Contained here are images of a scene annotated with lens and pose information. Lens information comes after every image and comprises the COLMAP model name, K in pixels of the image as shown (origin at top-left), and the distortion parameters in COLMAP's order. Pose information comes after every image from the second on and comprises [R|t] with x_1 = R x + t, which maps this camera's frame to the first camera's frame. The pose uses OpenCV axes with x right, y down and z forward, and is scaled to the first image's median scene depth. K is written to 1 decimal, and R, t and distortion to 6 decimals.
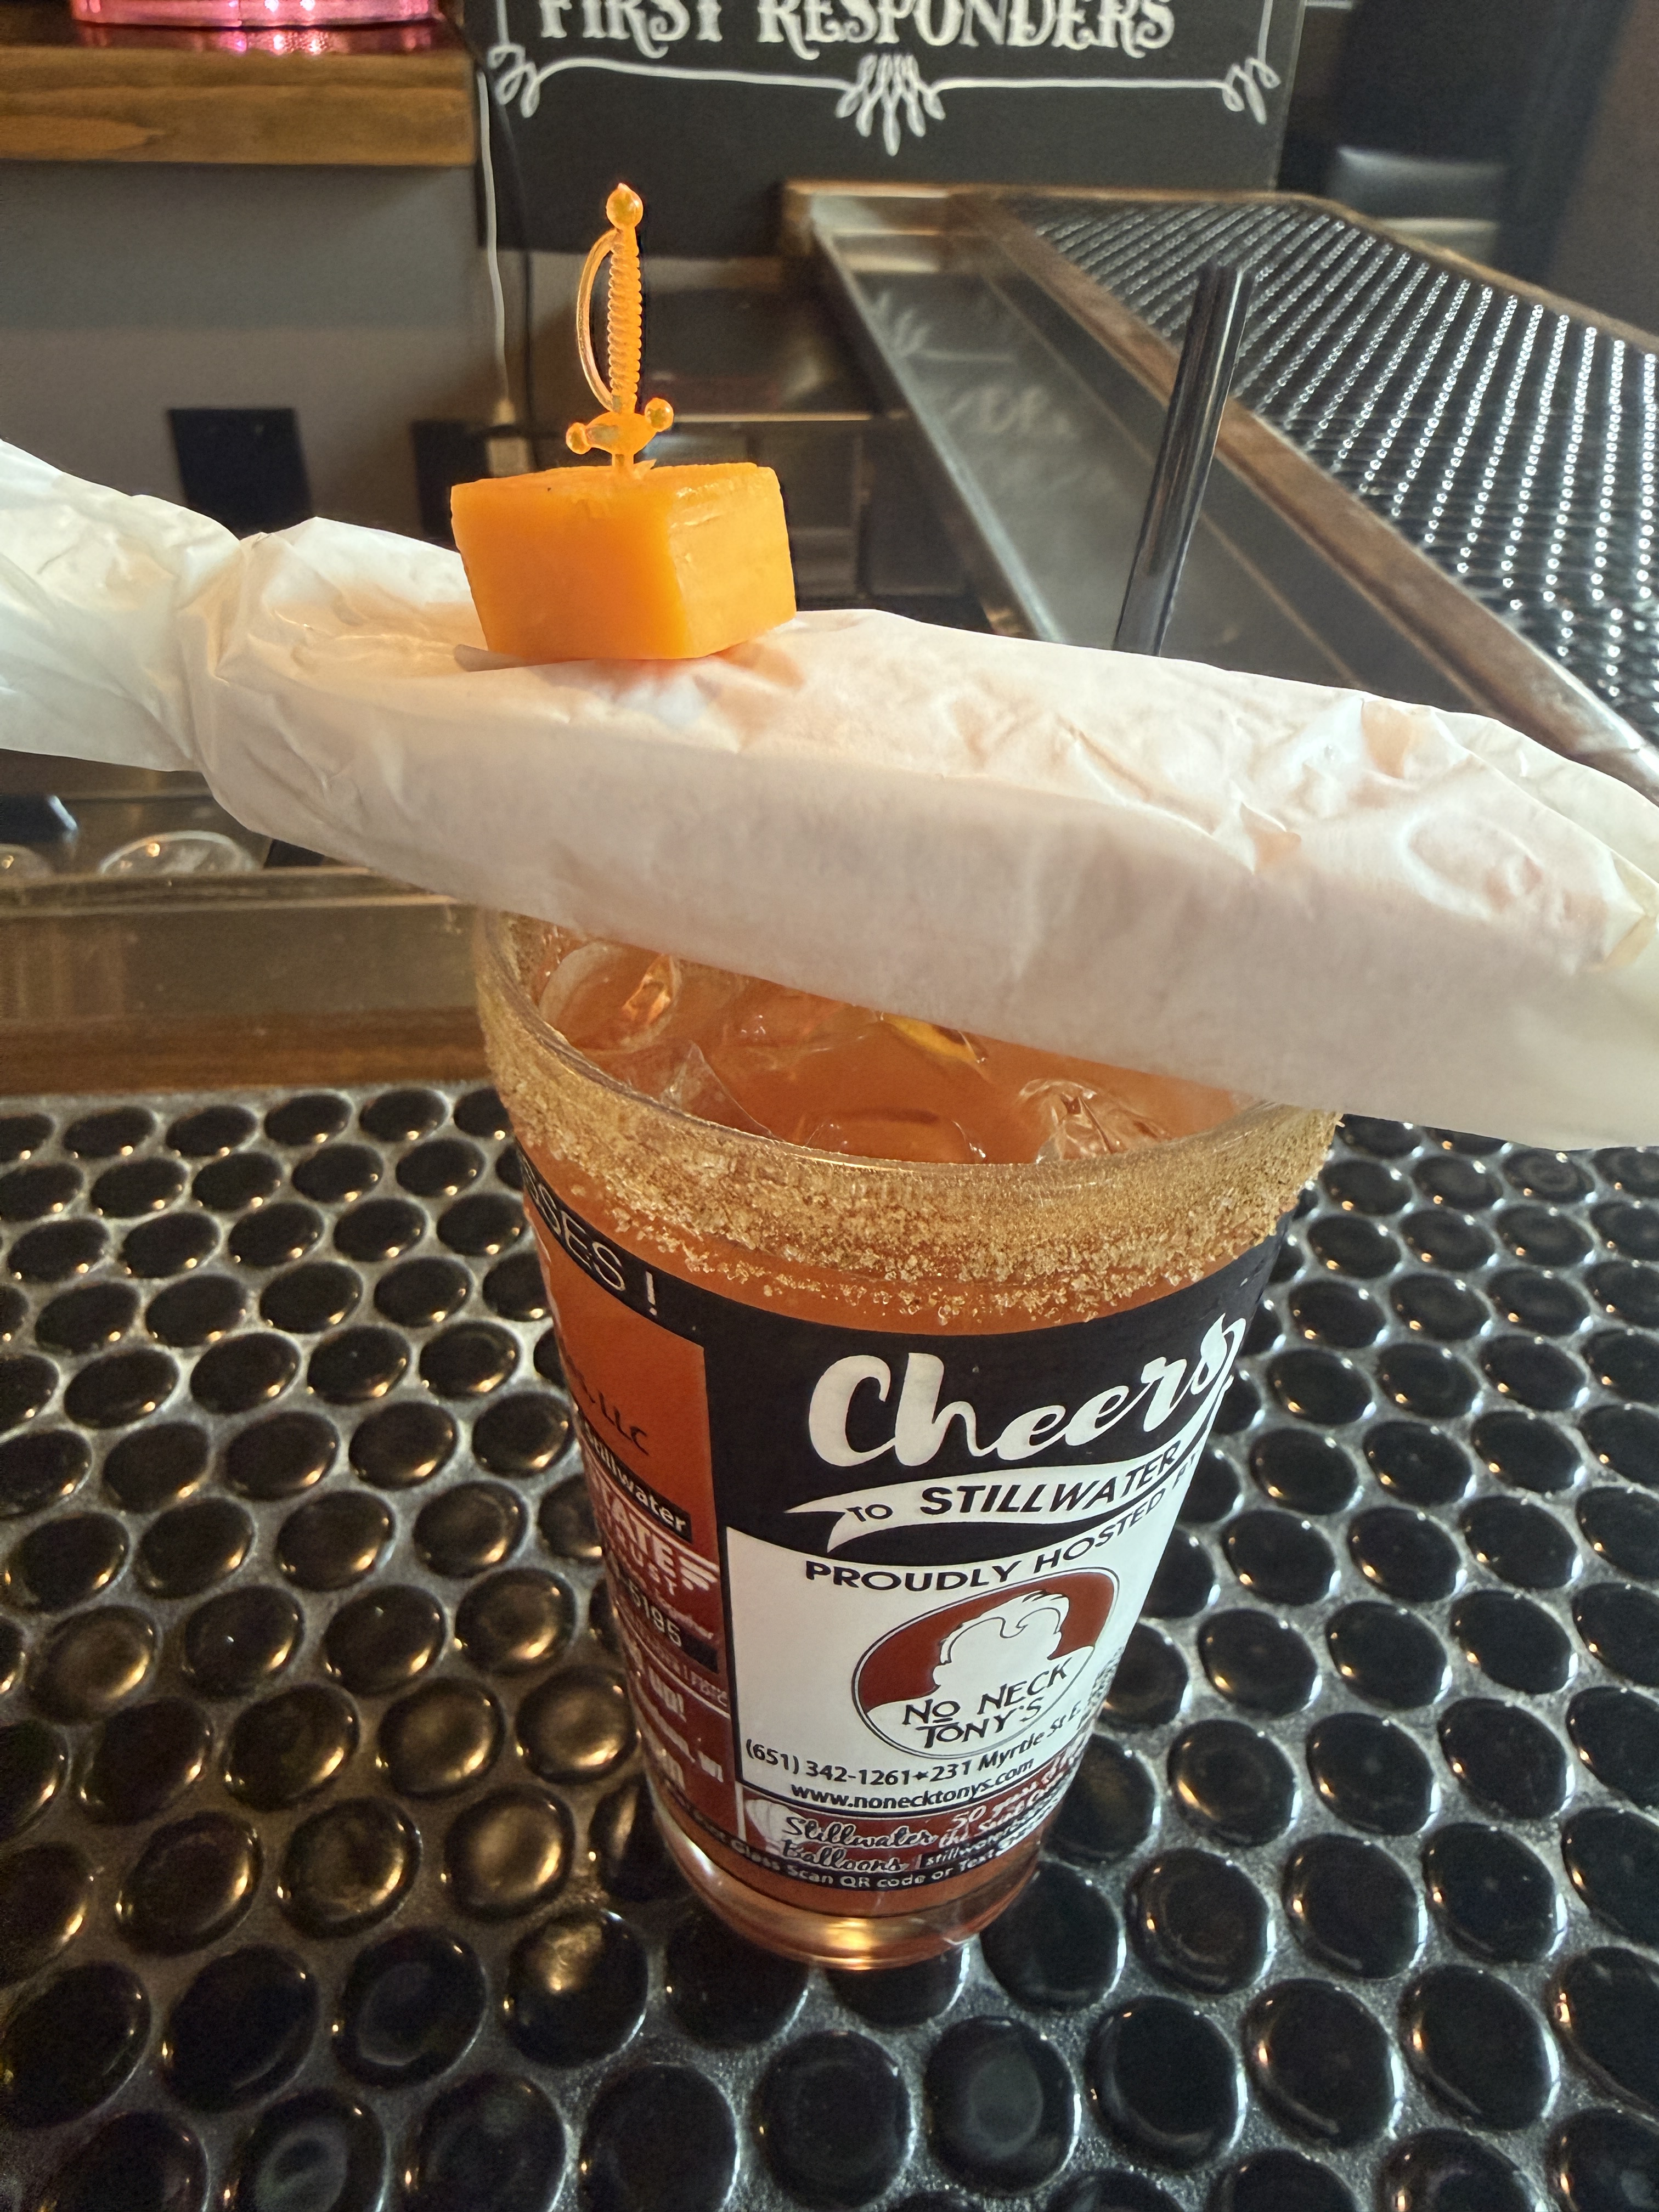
lens RADIAL K [[1630.2, 0, 829.5], [0, 1630.2, 1106.0], [0, 0, 1]] dist [-0.006706, 0.004685]
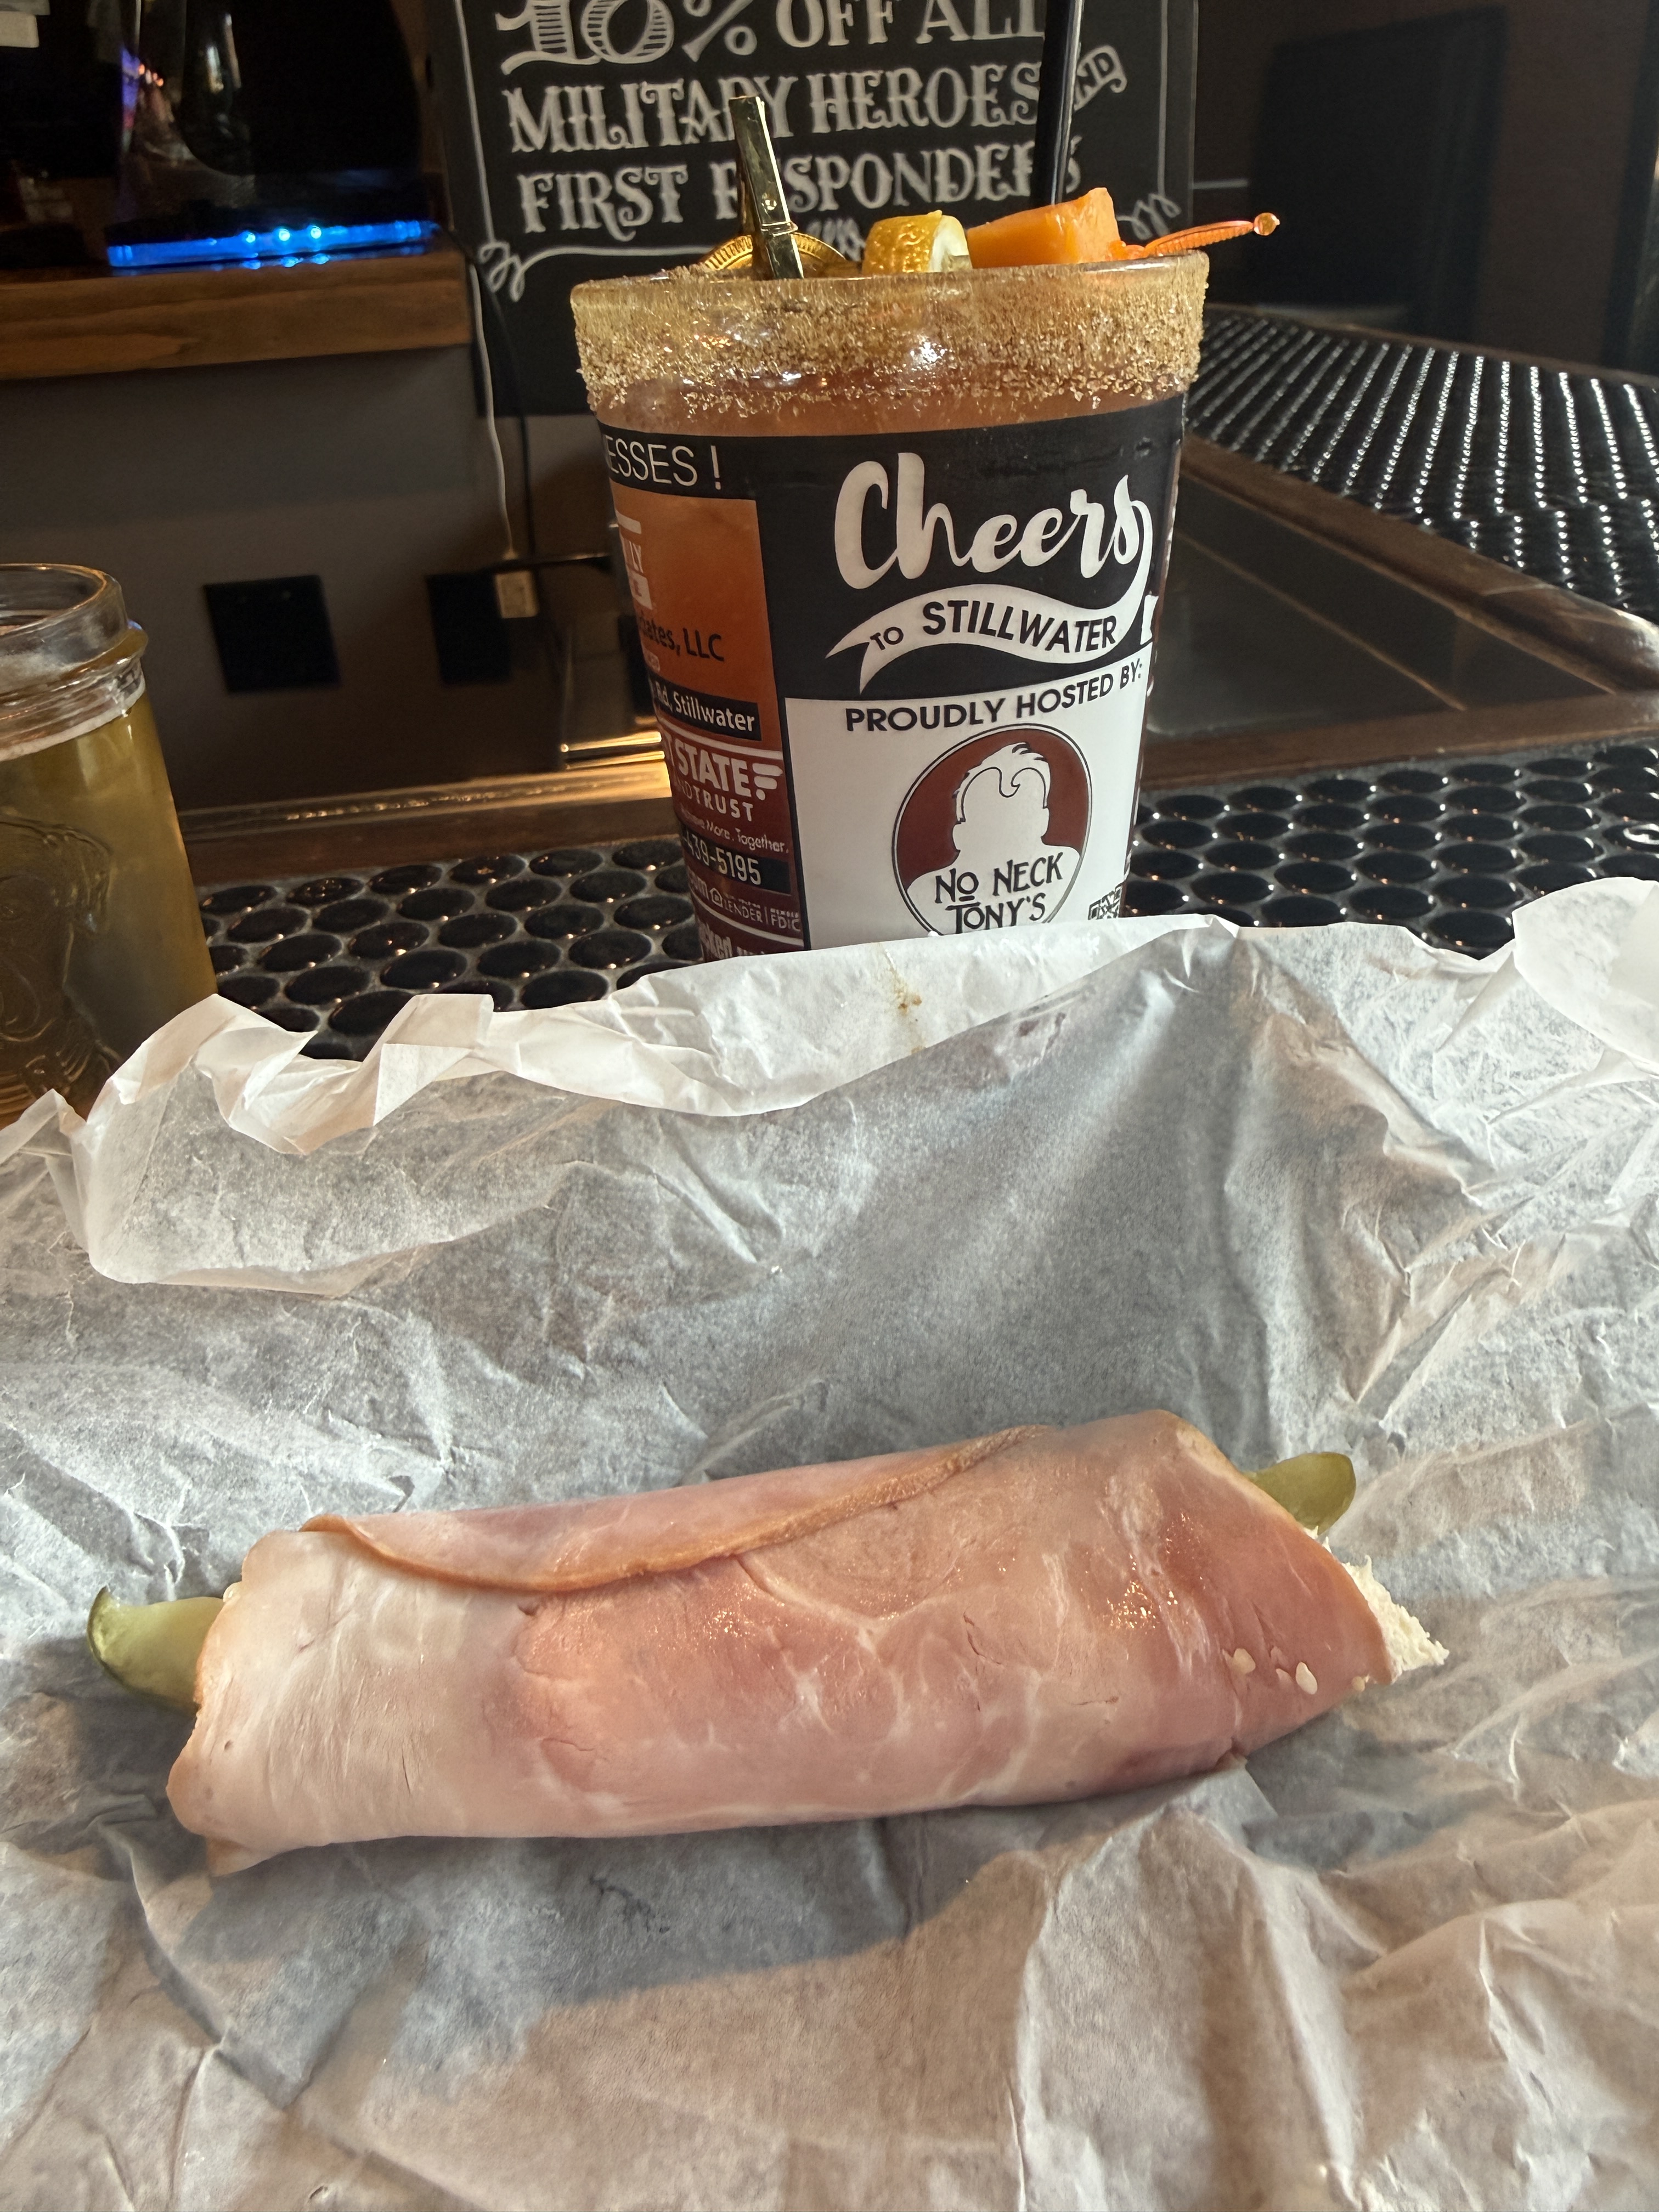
lens RADIAL K [[1594.3, 0, 836.7], [0, 1594.3, 970.0], [0, 0, 1]] dist [-0.016014, 0.000307]
pose [[0.995463, -0.094893, -0.007021, -0.027240], [0.092819, 0.984648, -0.147828, 0.568072], [0.020941, 0.146505, 0.988988, -0.224892]]
